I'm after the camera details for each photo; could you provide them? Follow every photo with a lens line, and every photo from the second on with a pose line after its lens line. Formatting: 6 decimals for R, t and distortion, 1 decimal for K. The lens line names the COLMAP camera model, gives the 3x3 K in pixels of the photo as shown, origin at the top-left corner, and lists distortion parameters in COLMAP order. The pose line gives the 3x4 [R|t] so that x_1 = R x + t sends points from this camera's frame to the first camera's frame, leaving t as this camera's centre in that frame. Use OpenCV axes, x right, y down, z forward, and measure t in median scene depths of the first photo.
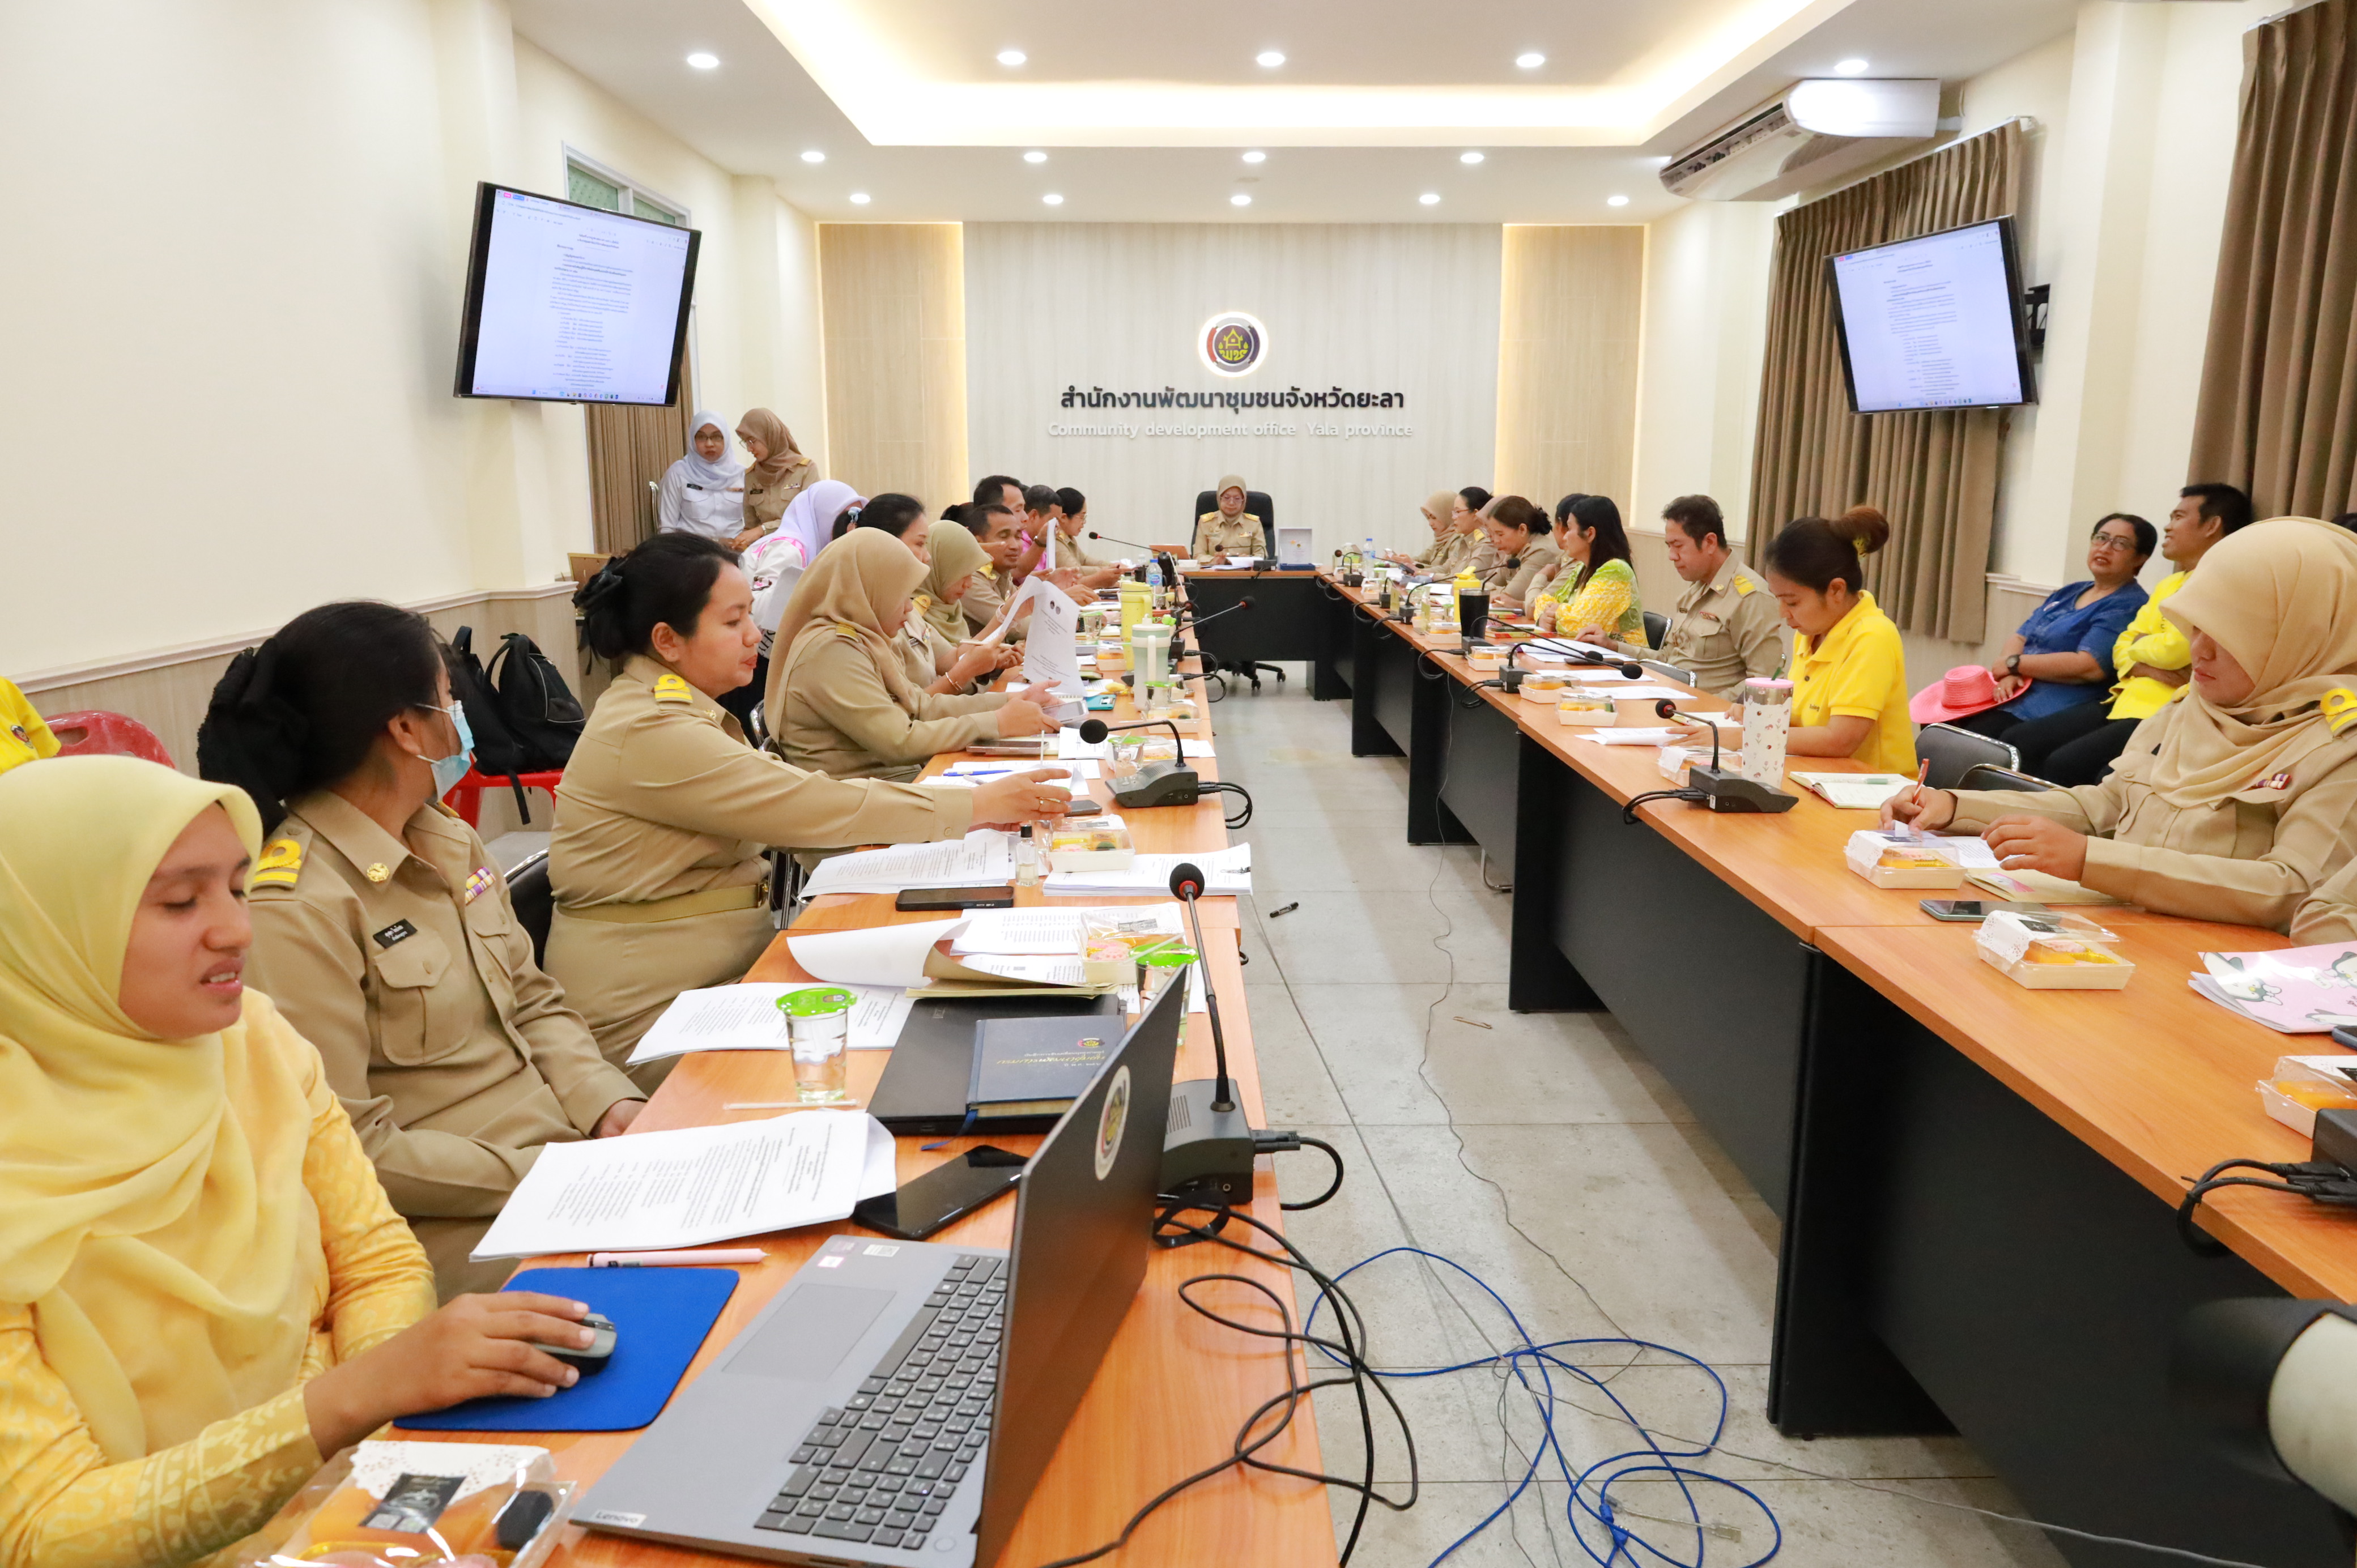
lens RADIAL K [[1577.1, 0, 1223.2], [0, 1577.1, 806.2], [0, 0, 1]] dist [-0.024228, 0.001385]
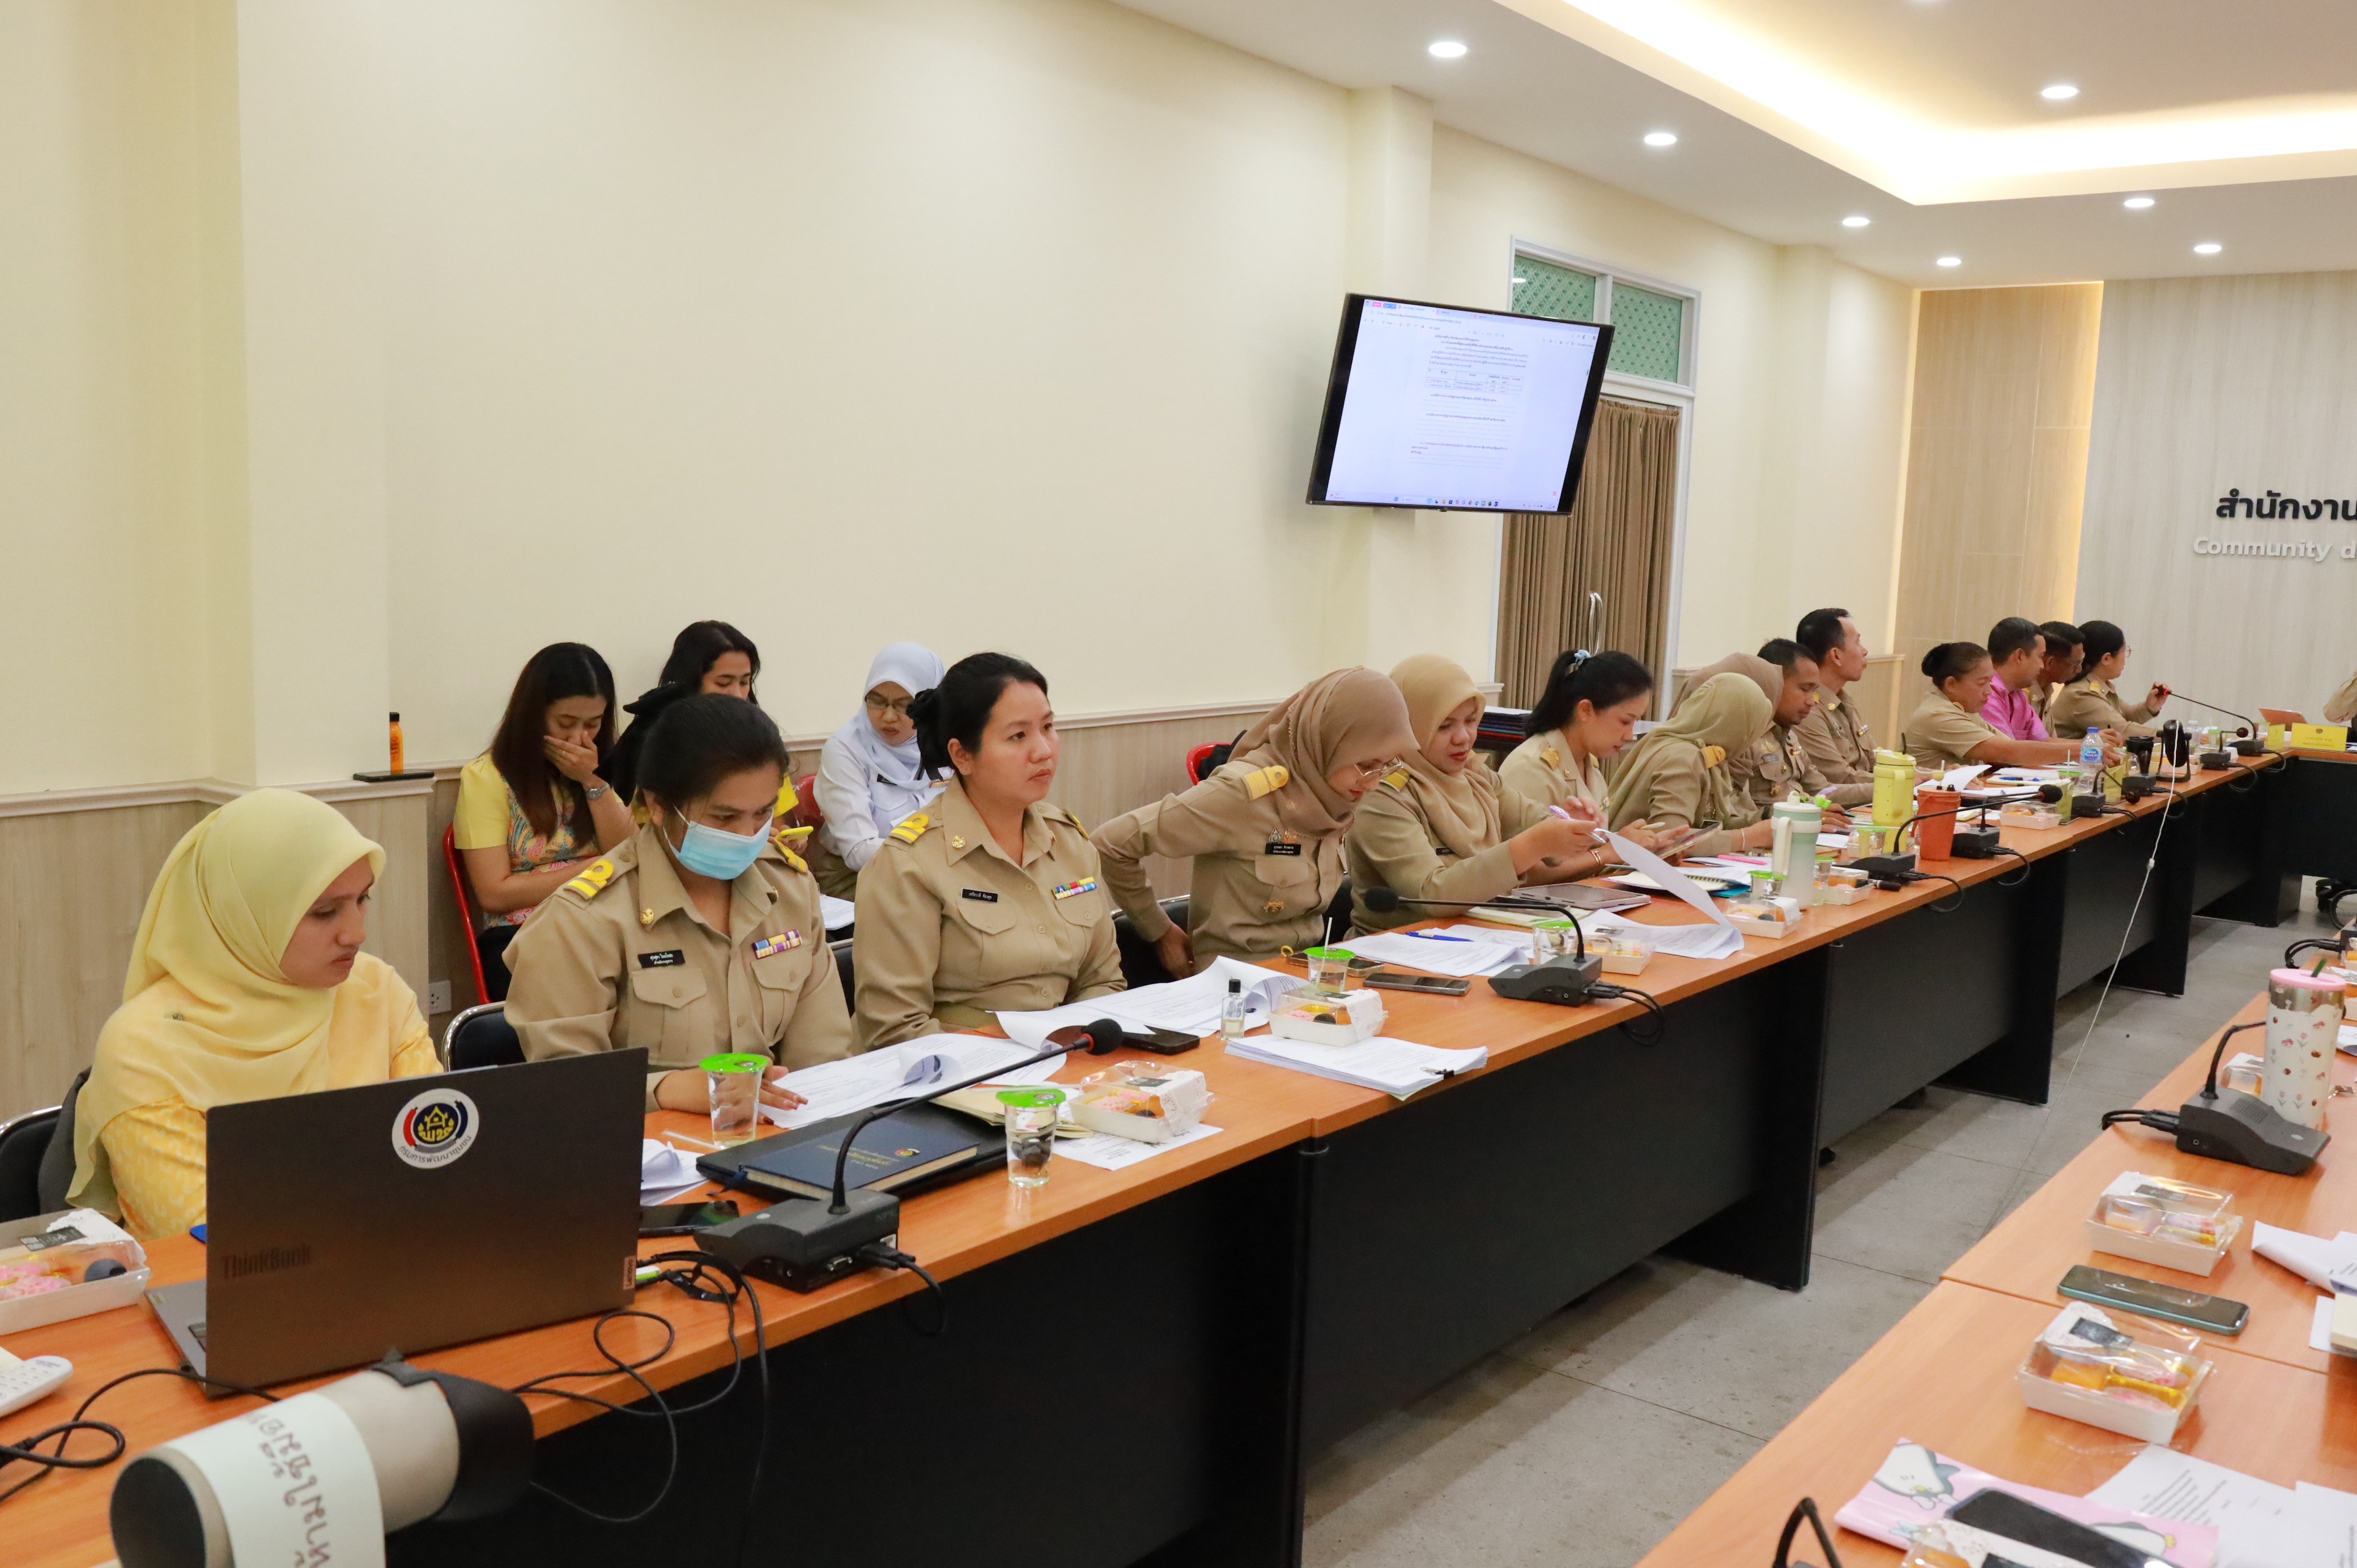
lens RADIAL K [[1956.5, 0, 1175.8], [0, 1956.5, 801.3], [0, 0, 1]] dist [-0.036534, 0.012216]
pose [[0.762880, 0.109845, -0.637140, 0.232579], [-0.168011, 0.985288, -0.031301, -0.020279], [0.624328, 0.130926, 0.770112, 0.015003]]
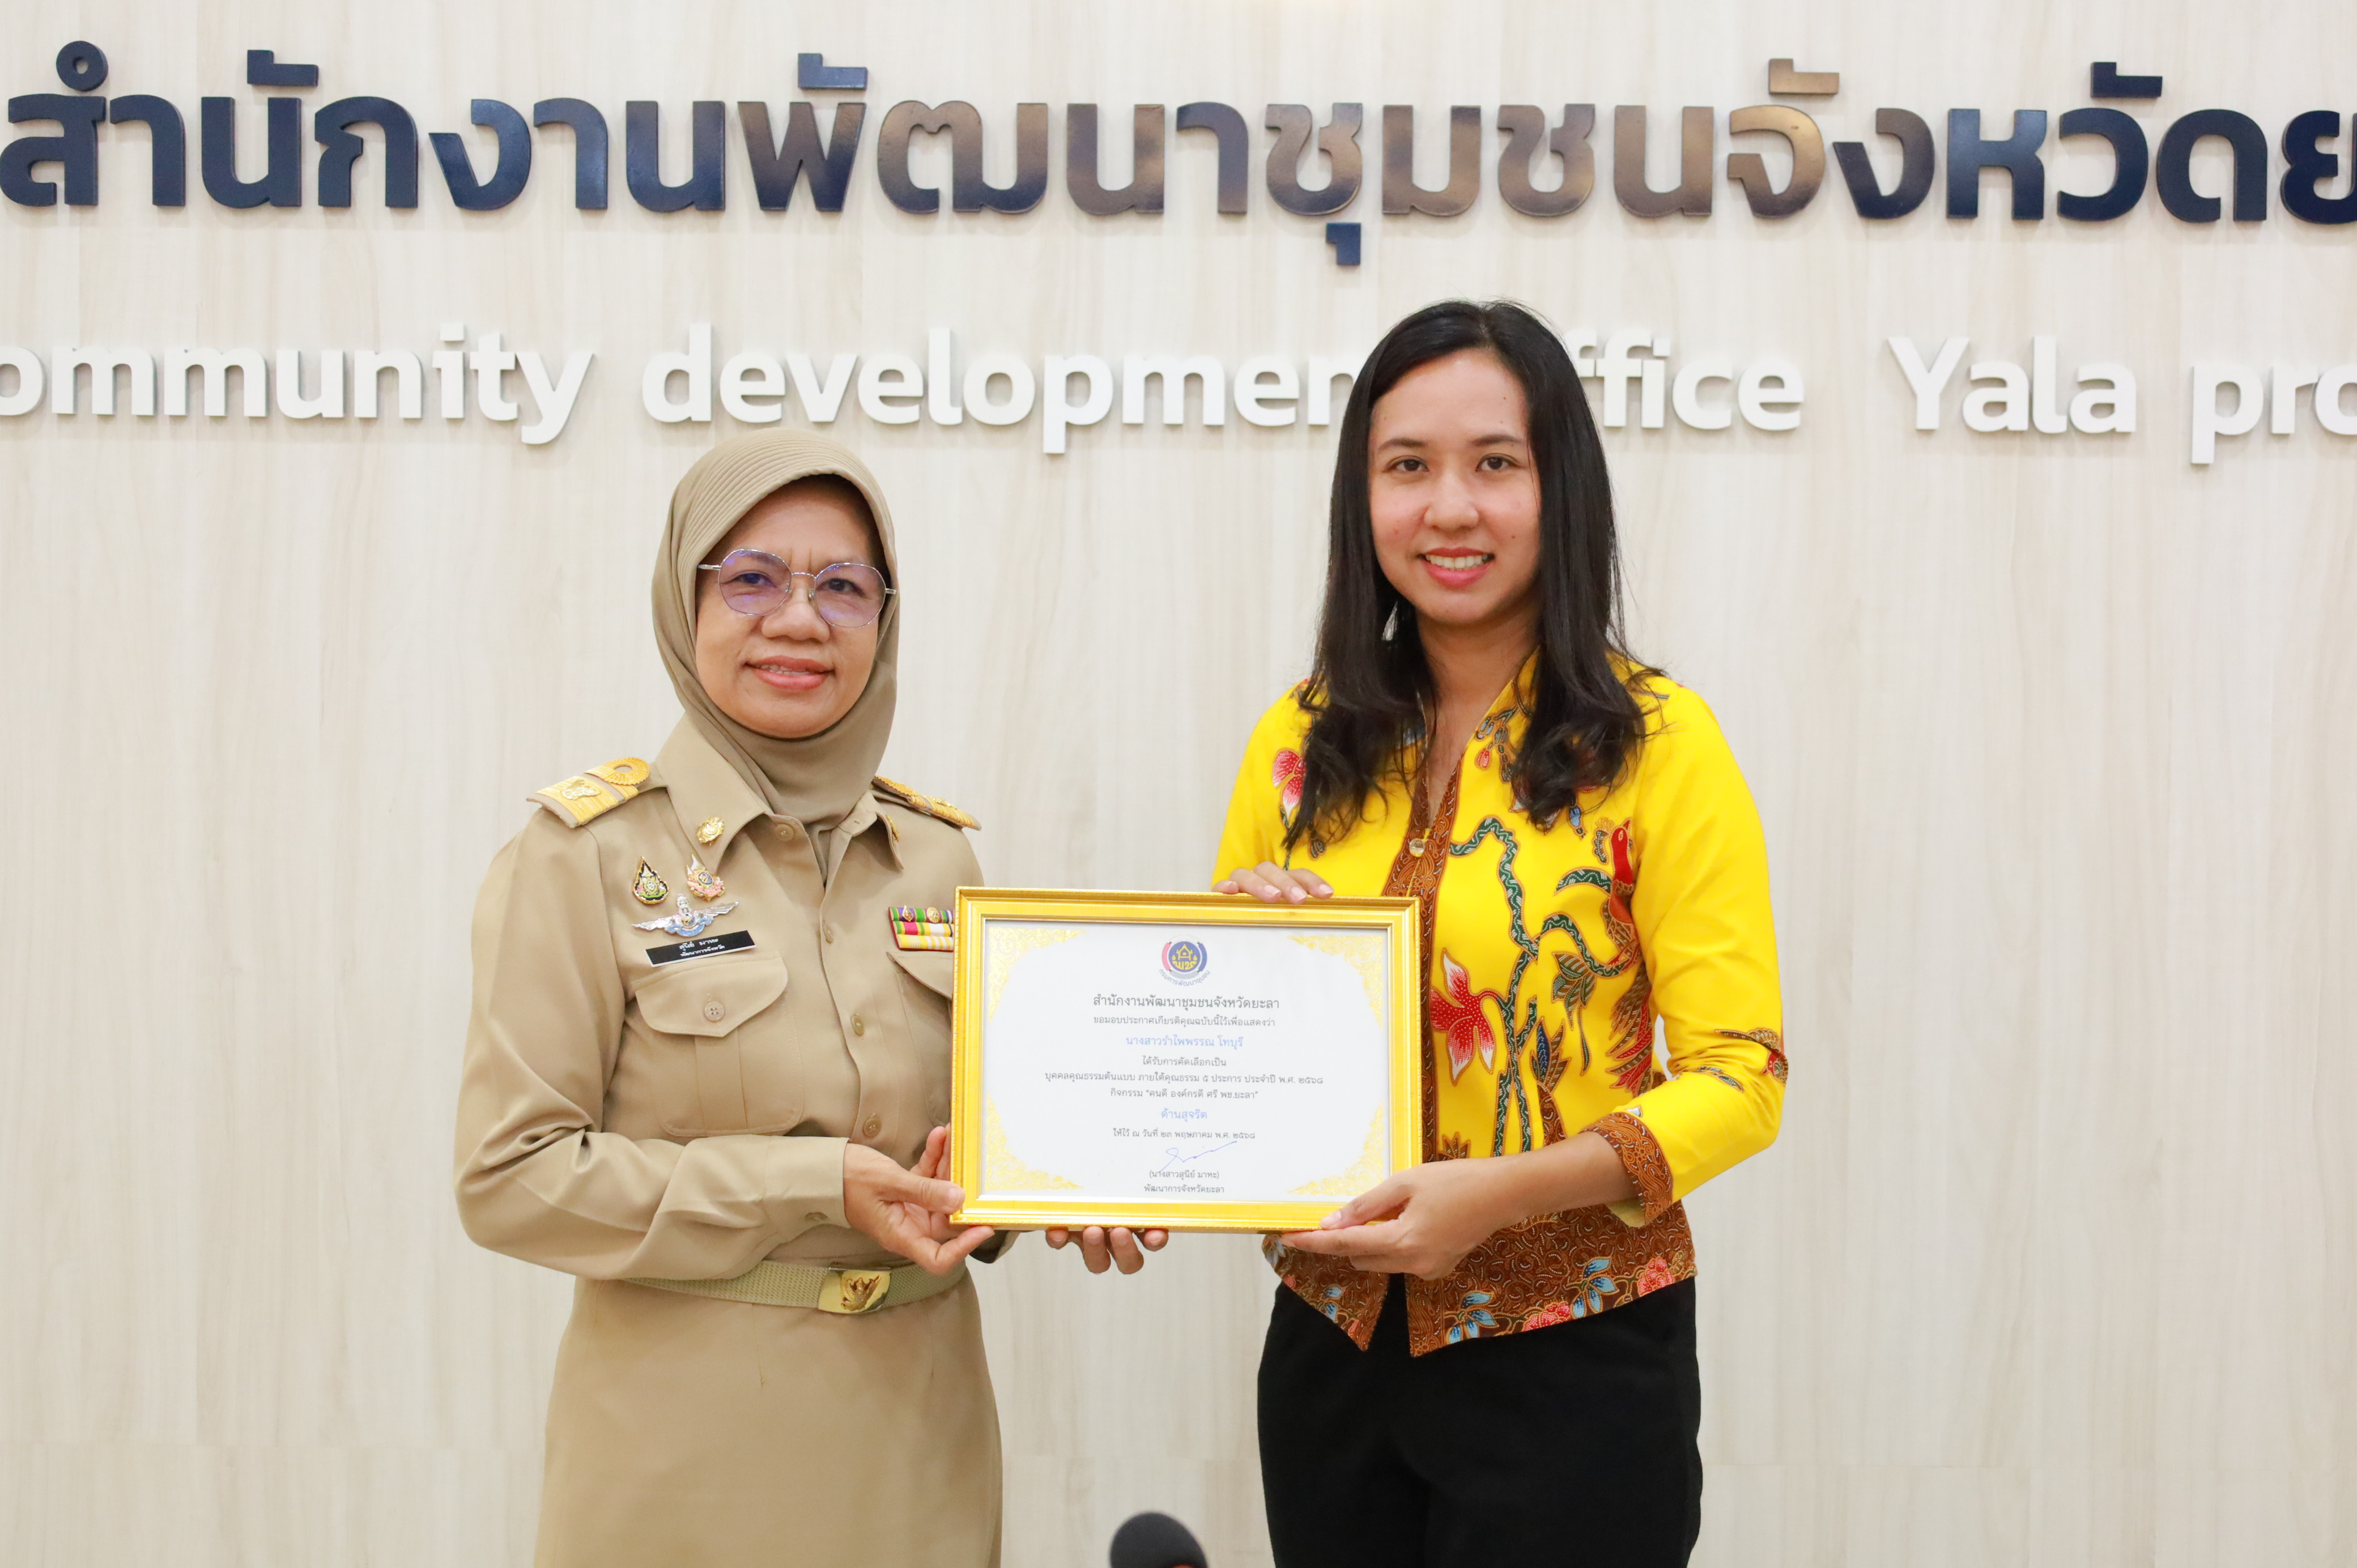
lens RADIAL K [[4735.0, 0, 1189.3], [0, 4735.0, 791.3], [0, 0, 1]] dist [0.056392, 0.000000]
pose [[0.997958, 0.011353, -0.062851, 0.040772], [-0.023836, 0.979177, -0.201603, -0.250232], [0.059254, 0.202690, 0.977449, 1.225831]]
